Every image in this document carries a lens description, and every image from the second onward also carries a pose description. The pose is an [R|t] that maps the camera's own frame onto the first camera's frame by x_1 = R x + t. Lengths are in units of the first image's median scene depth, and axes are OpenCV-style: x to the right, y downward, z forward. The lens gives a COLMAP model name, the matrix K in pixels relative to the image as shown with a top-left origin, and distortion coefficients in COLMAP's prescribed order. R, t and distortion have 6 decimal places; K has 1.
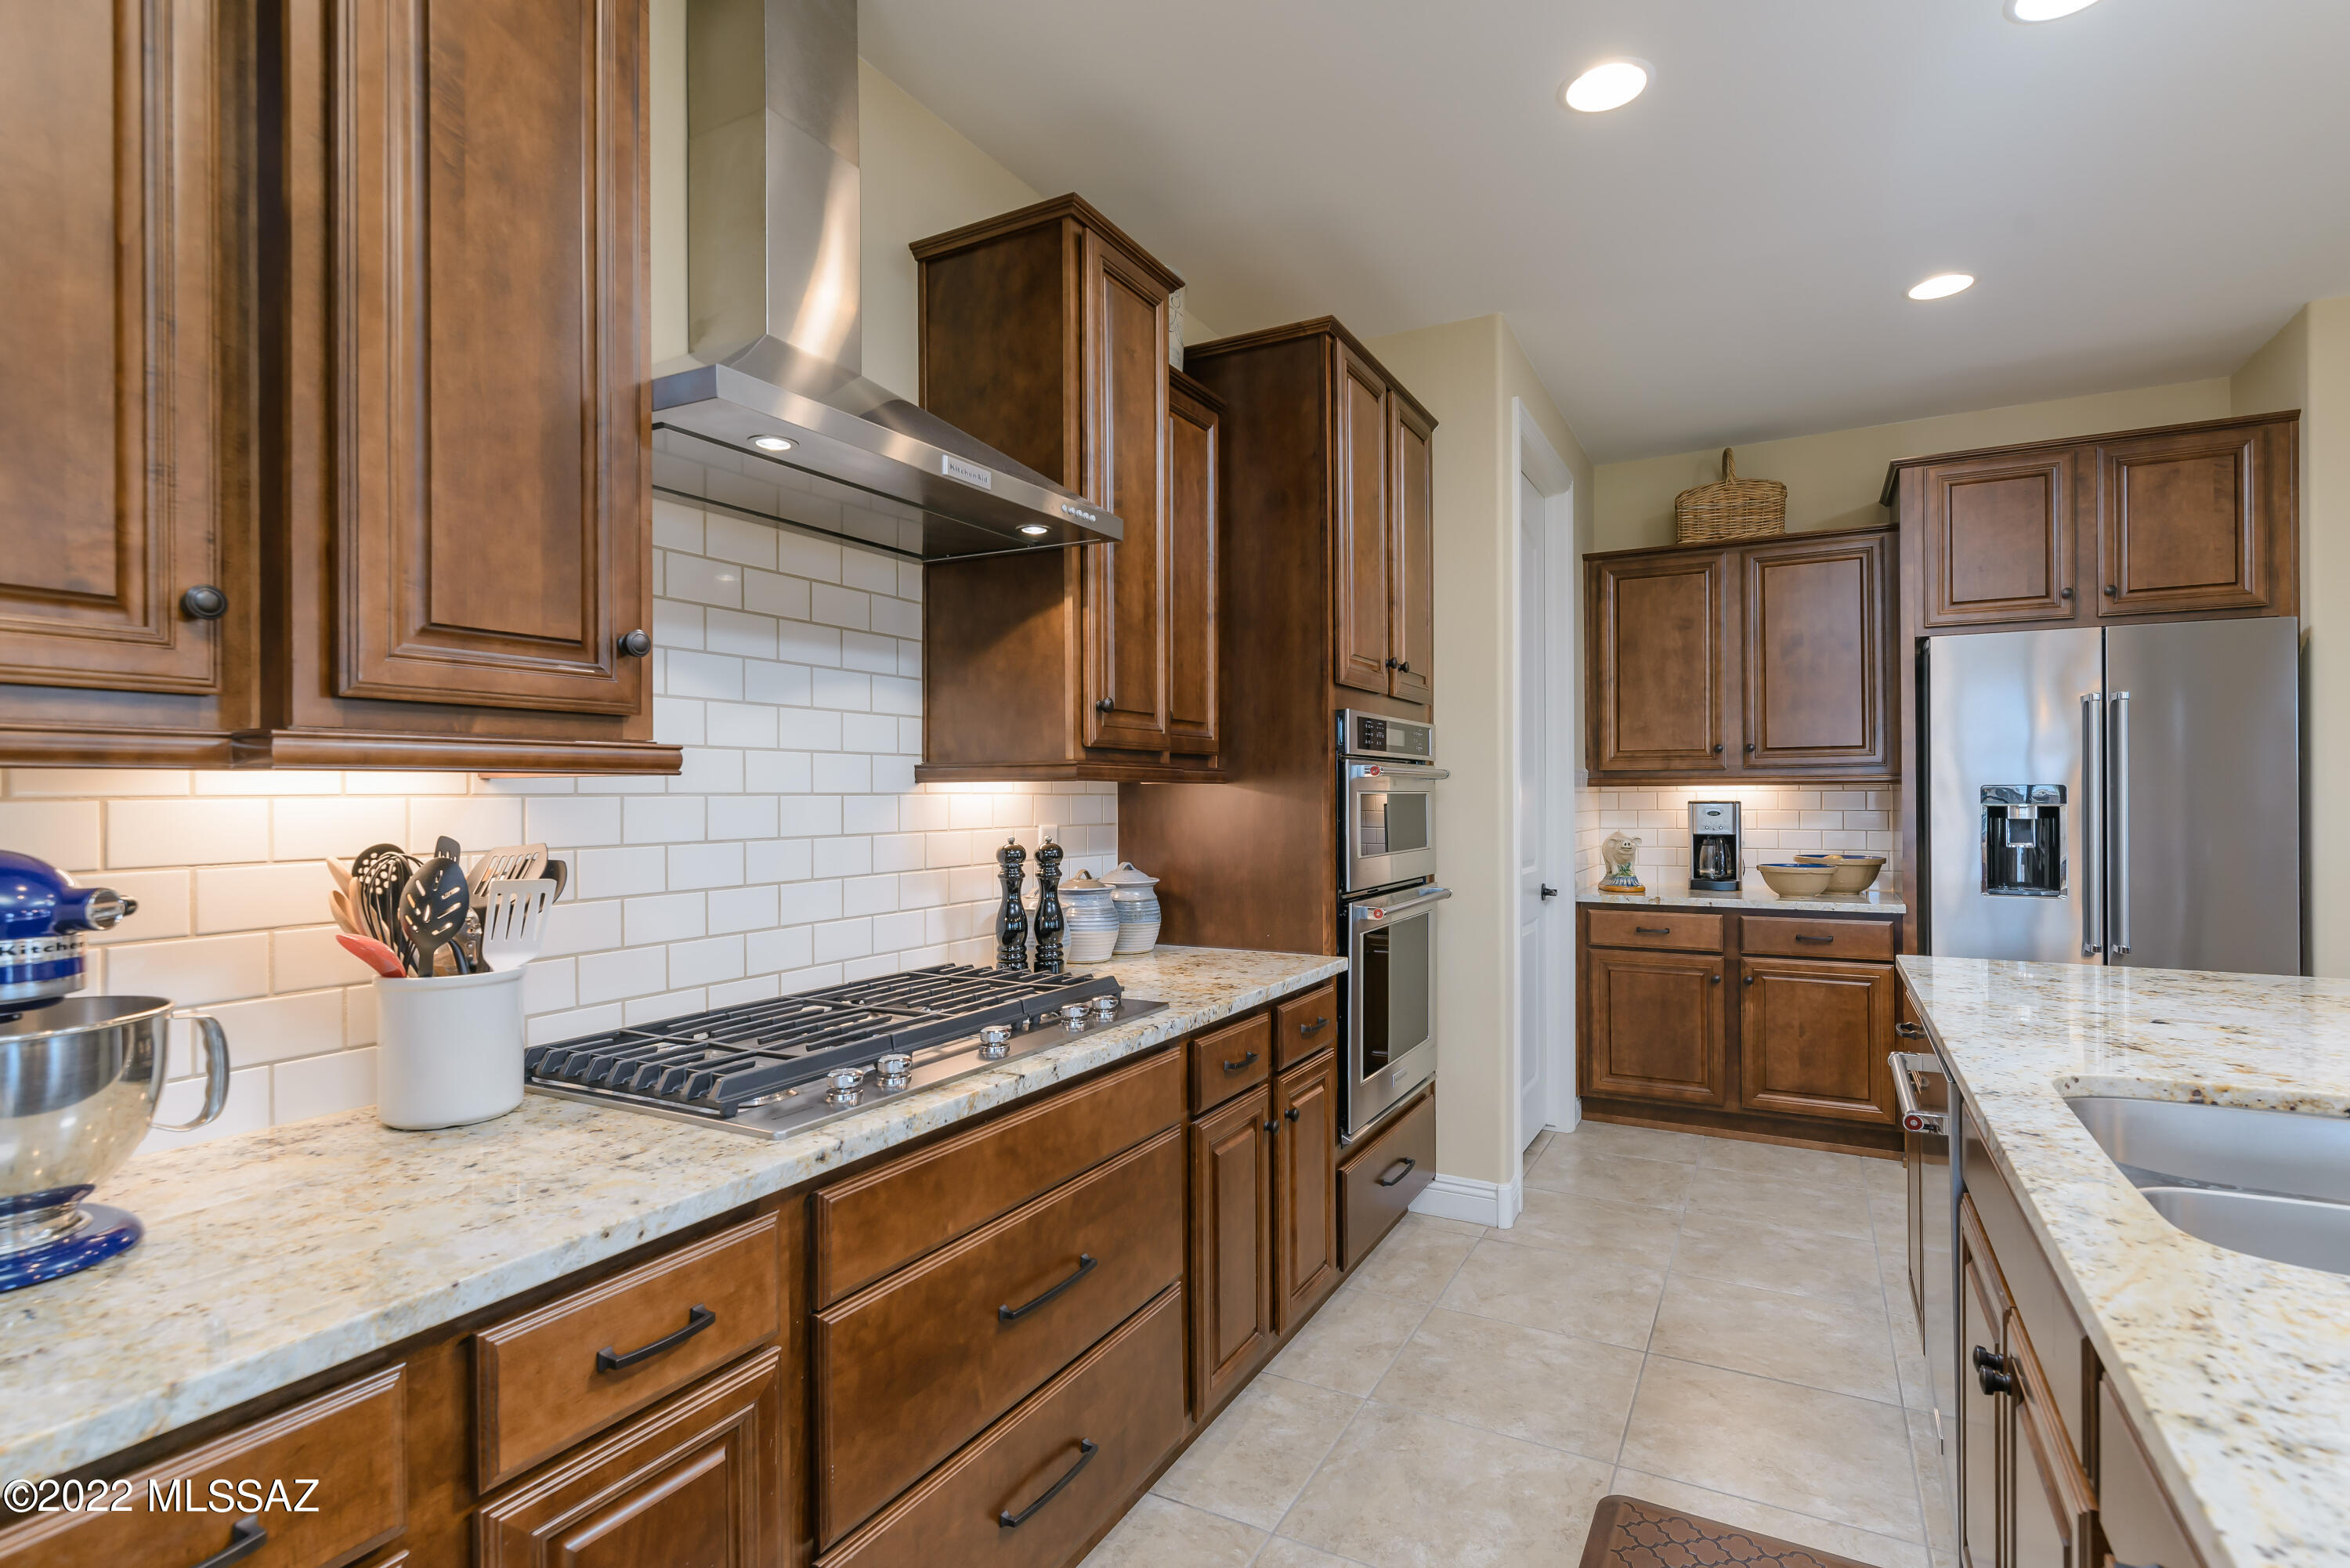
lens RADIAL K [[1135.5, 0, 1164.0], [0, 1135.5, 790.8], [0, 0, 1]] dist [0.000677, -0.000378]
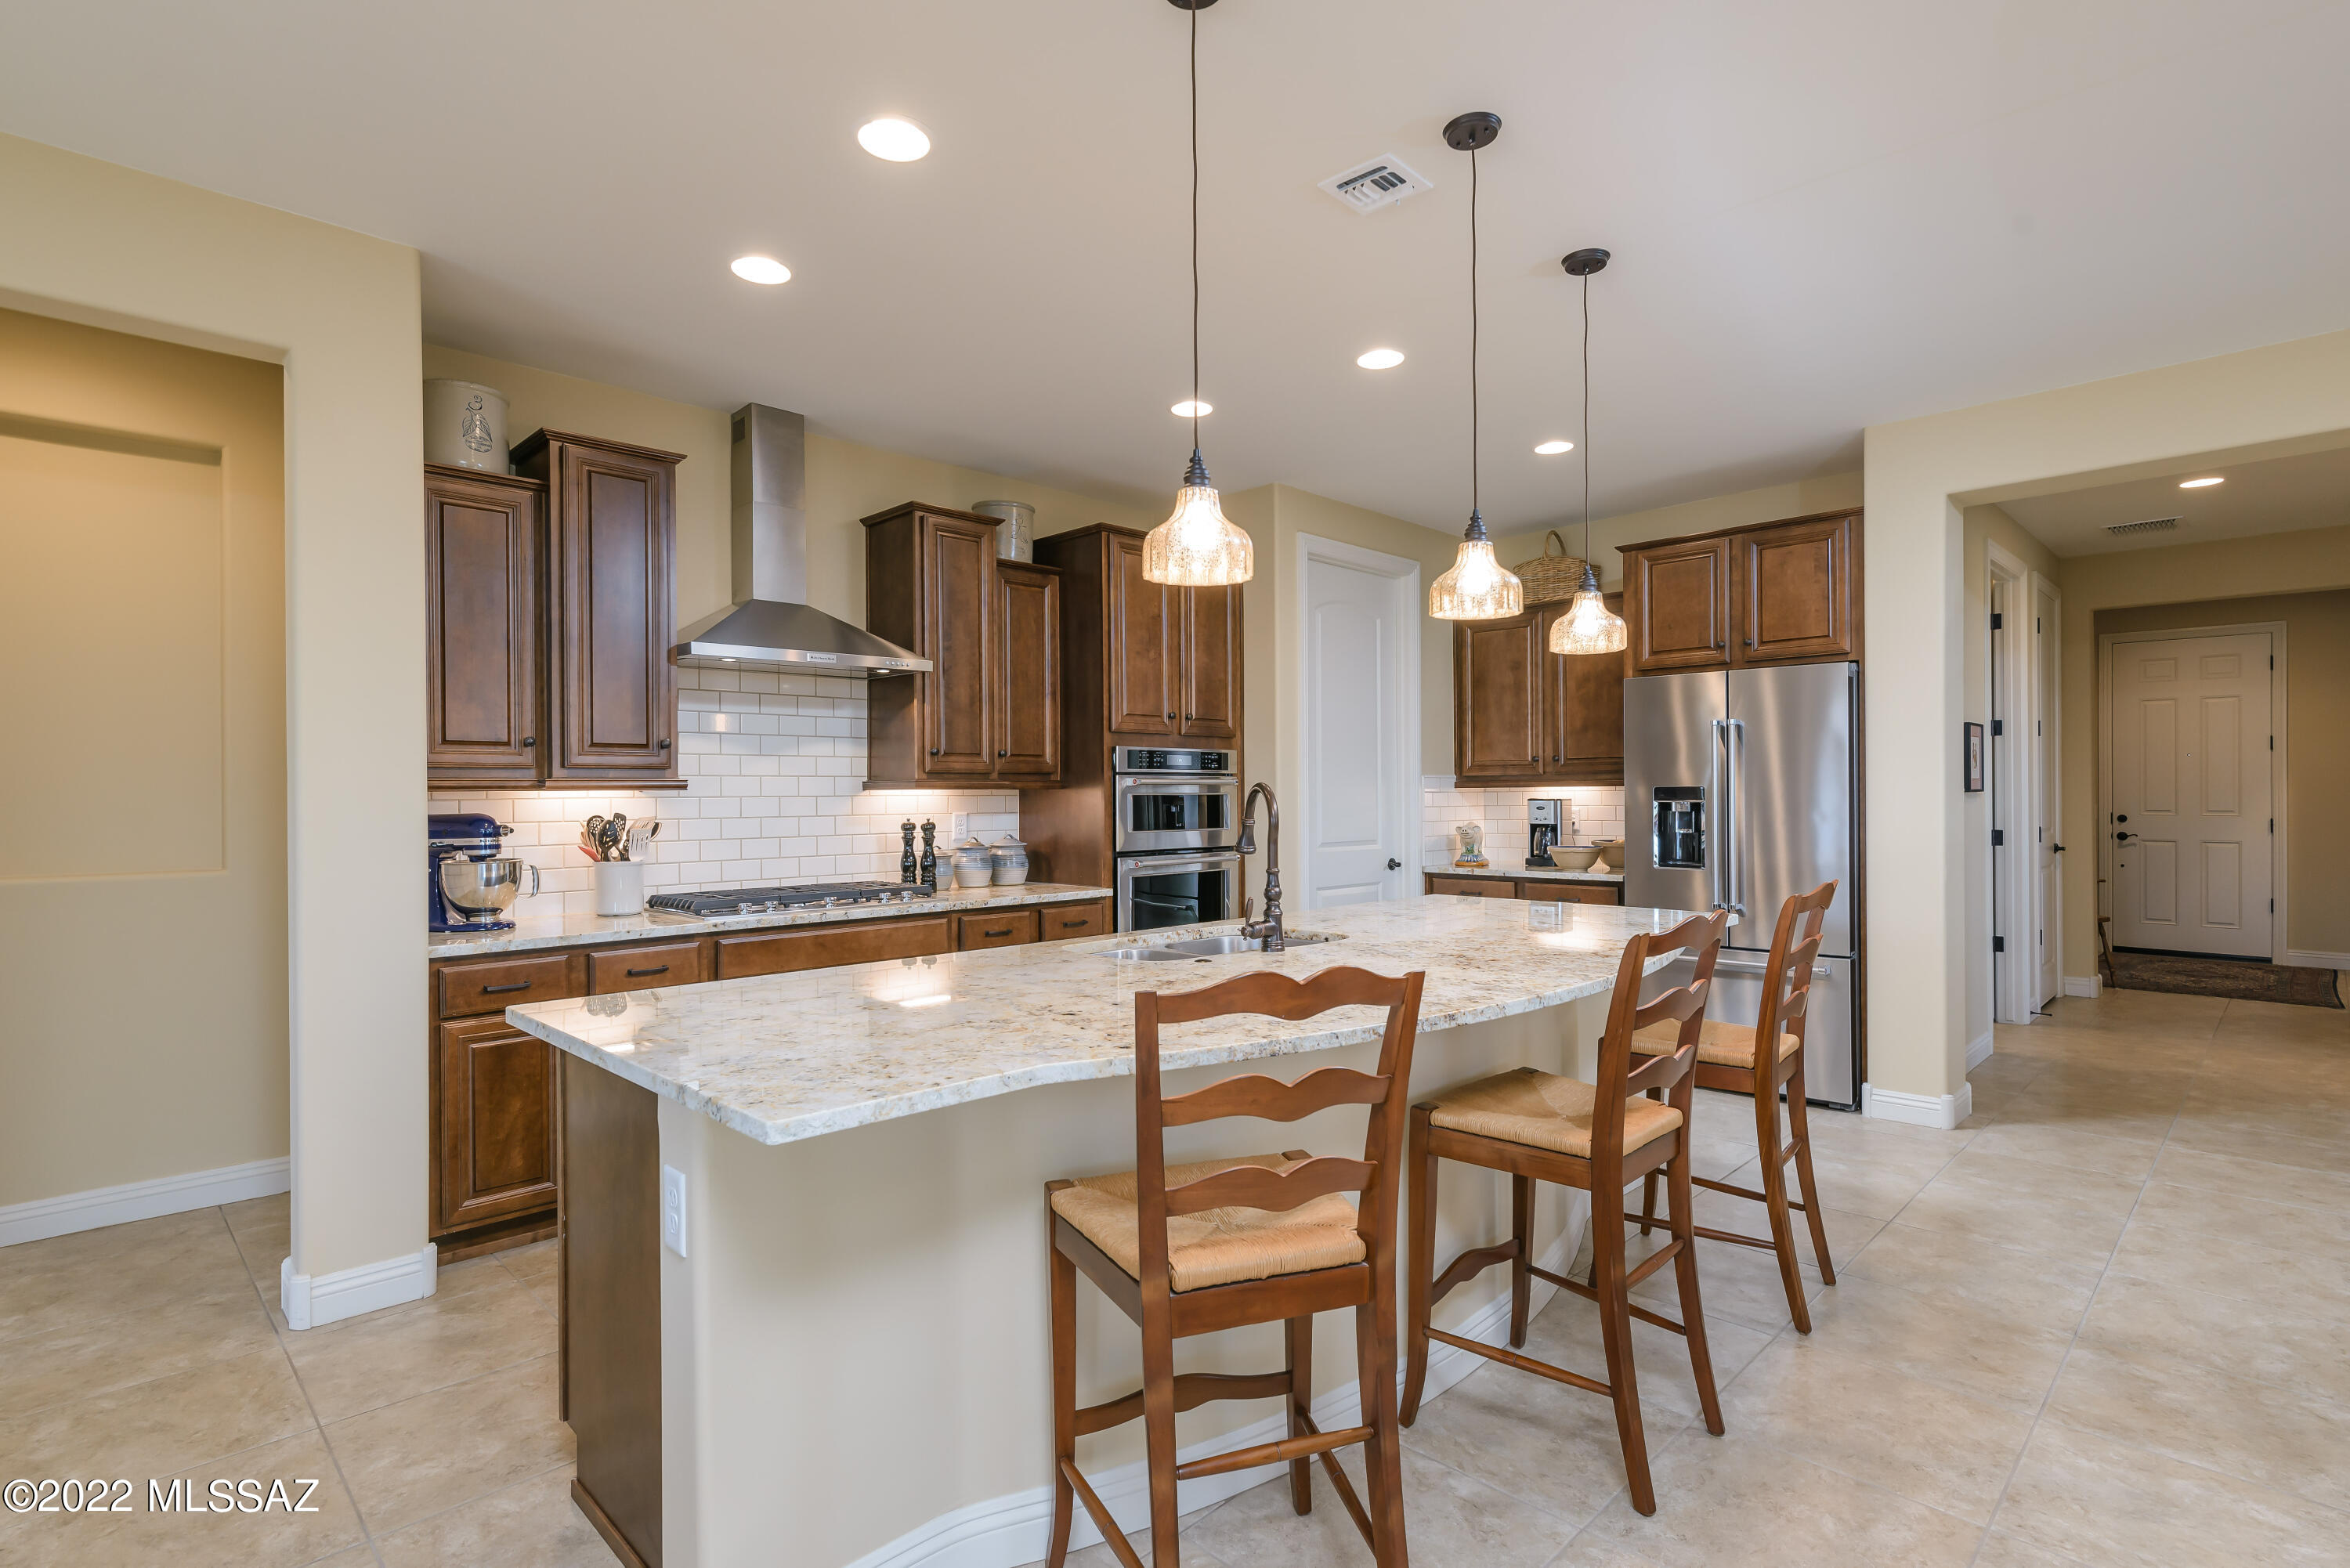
lens RADIAL K [[1135.5, 0, 1165.7], [0, 1135.5, 797.3], [0, 0, 1]] dist [0.000677, -0.000378]
pose [[0.956890, -0.001500, -0.290448, 0.861902], [0.003700, 0.999968, 0.007025, -0.006863], [0.290428, -0.007796, 0.956865, -0.745987]]
